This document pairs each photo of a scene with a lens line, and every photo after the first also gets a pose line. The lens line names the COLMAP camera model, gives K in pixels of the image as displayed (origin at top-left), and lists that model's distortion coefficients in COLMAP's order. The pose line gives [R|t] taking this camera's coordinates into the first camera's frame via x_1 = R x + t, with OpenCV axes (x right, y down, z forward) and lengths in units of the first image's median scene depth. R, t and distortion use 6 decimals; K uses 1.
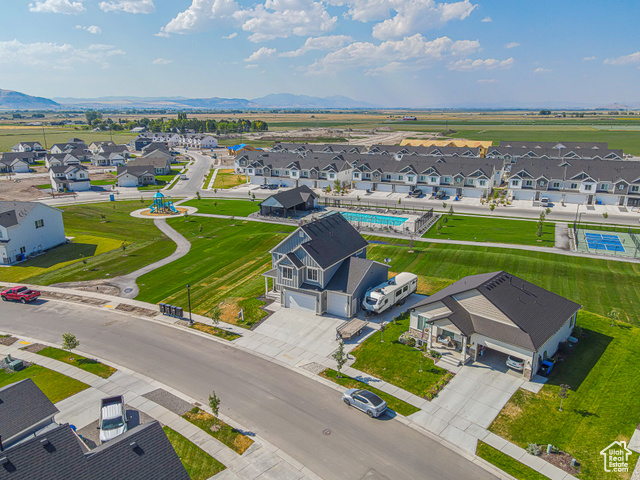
lens RADIAL K [[472.3, 0, 320.0], [0, 472.3, 240.0], [0, 0, 1]] dist [-0.003194, 0.027967]
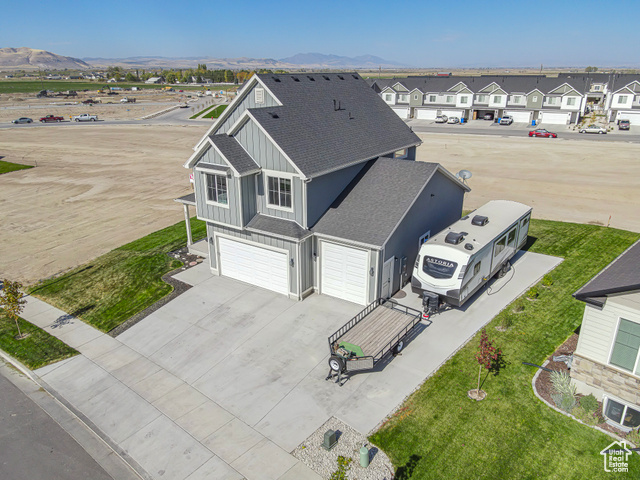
lens RADIAL K [[472.3, 0, 320.0], [0, 472.3, 240.0], [0, 0, 1]] dist [-0.003194, 0.027967]
pose [[0.998359, 0.019084, -0.053987, 0.021452], [-0.014957, 0.997008, 0.075837, 0.047209], [0.055273, -0.074905, 0.995658, 0.362858]]
